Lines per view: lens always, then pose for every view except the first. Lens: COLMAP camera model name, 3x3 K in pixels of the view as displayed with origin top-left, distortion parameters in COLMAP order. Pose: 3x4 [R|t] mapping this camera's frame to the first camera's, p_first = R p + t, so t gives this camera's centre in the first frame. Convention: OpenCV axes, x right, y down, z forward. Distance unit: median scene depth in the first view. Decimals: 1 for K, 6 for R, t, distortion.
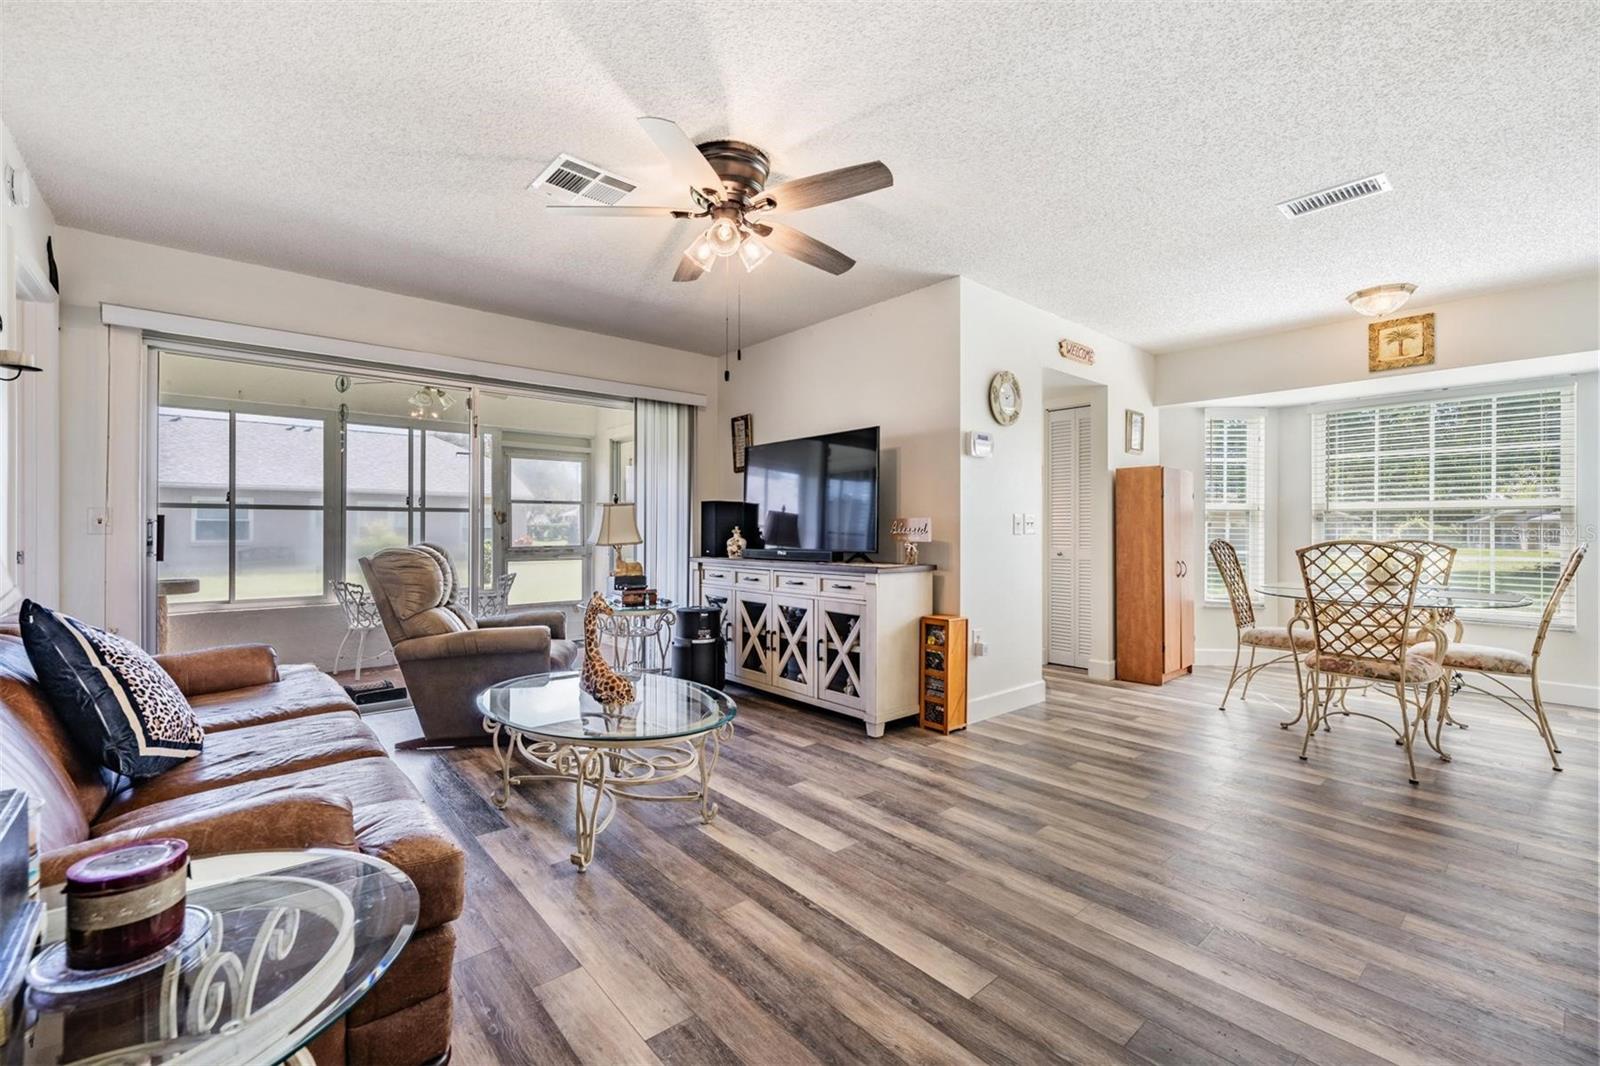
lens RADIAL K [[684.4, 0, 800.8], [0, 684.4, 528.9], [0, 0, 1]] dist [0.003043, 0.000801]
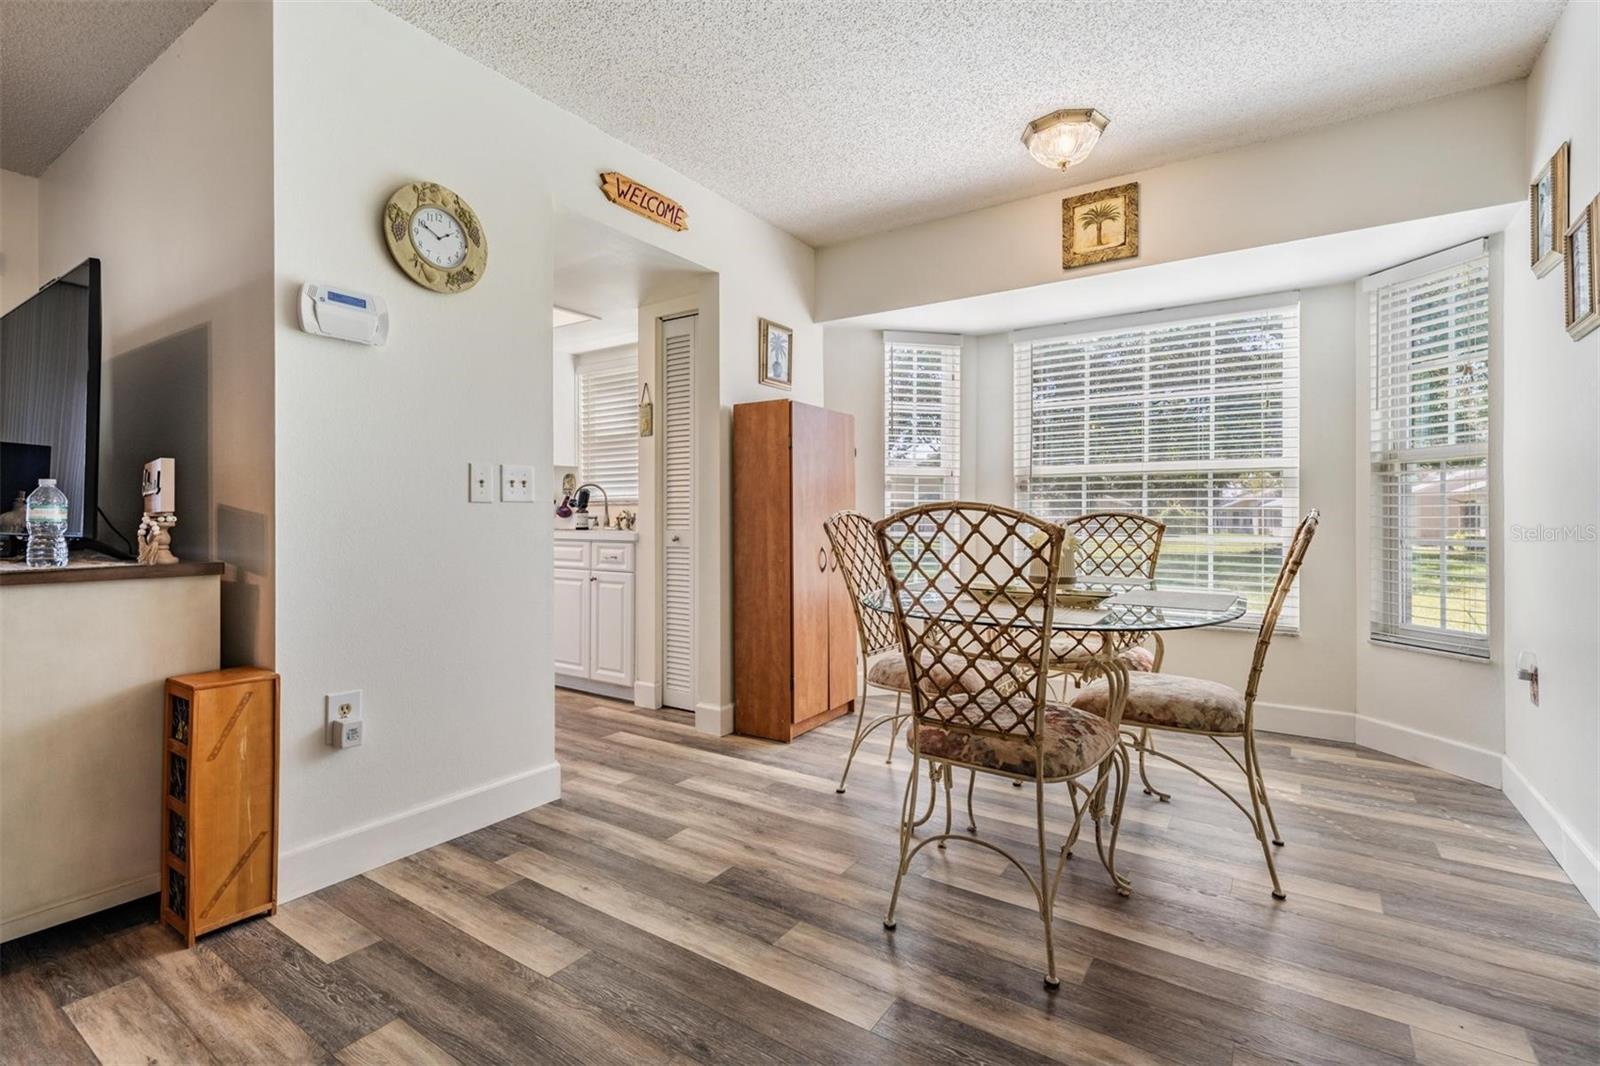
lens RADIAL K [[737.1, 0, 810.2], [0, 737.1, 518.6], [0, 0, 1]] dist [0.007150, -0.001030]
pose [[0.964397, -0.001997, 0.264450, 0.419808], [0.001166, 0.999994, 0.003303, 0.020119], [-0.264455, -0.002877, 0.964394, 0.381599]]
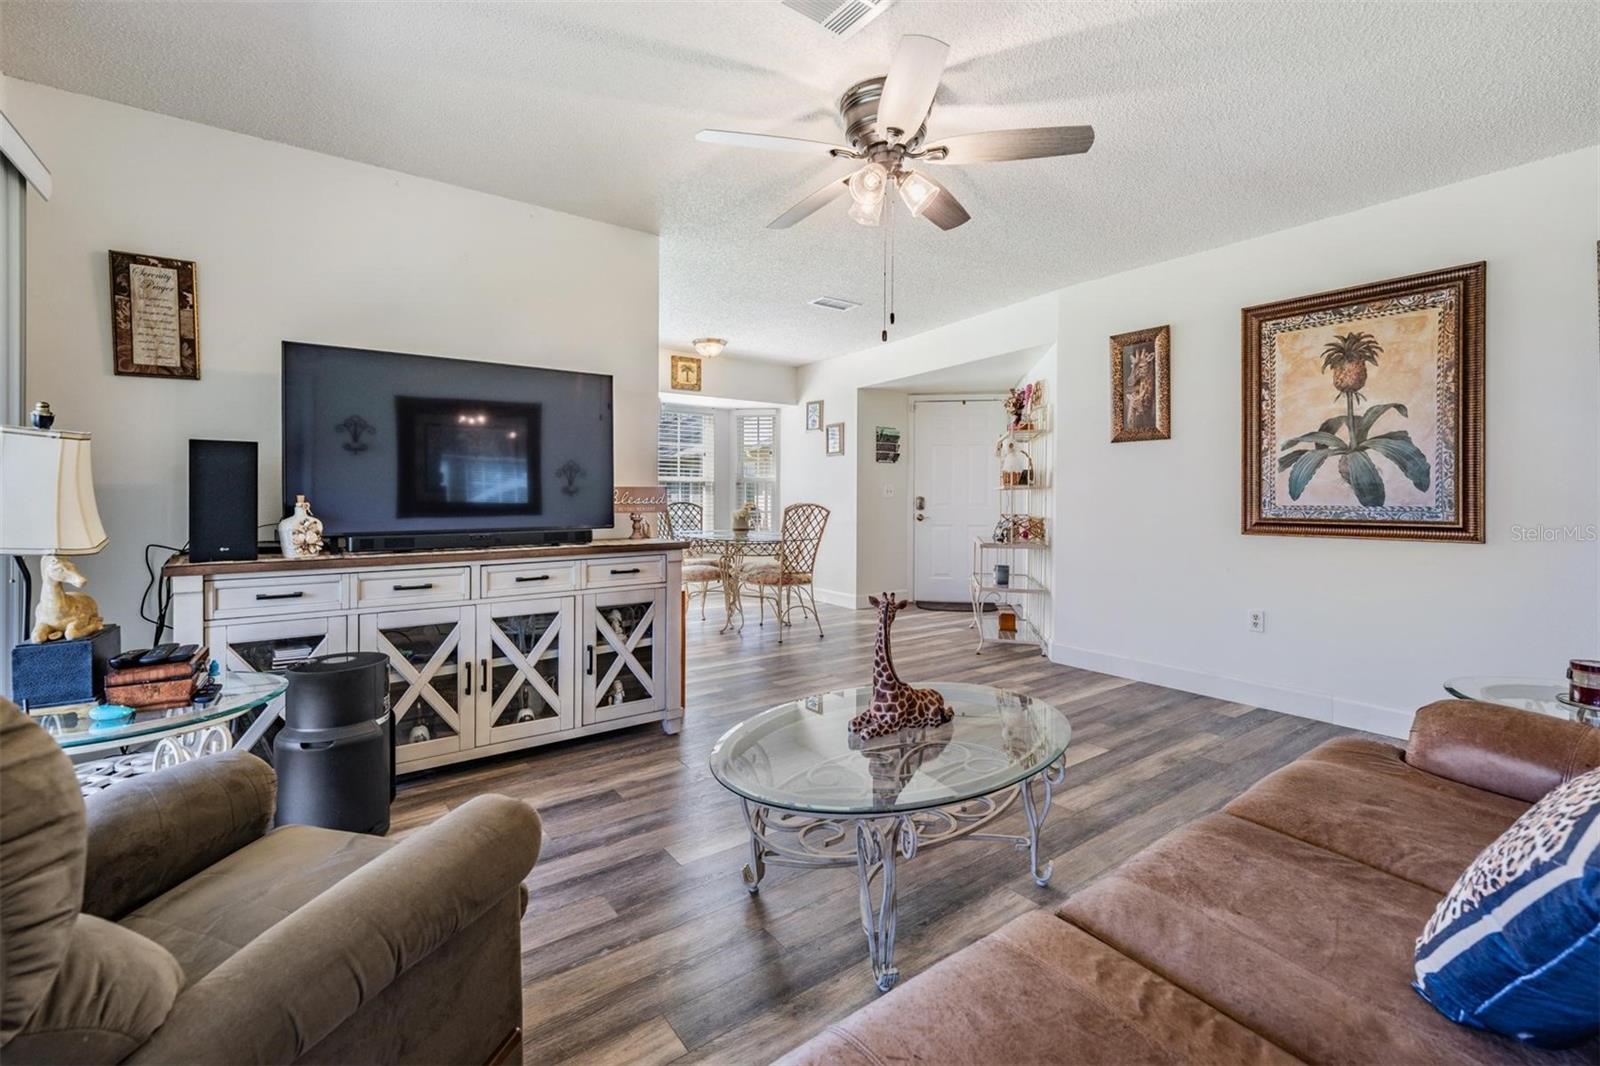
lens RADIAL K [[684.4, 0, 797.0], [0, 684.4, 499.6], [0, 0, 1]] dist [0.003043, 0.000801]
pose [[0.077161, -0.011117, 0.996957, -0.663289], [-0.003183, 0.999930, 0.011396, -0.008500], [-0.997014, -0.004053, 0.077120, 0.671966]]
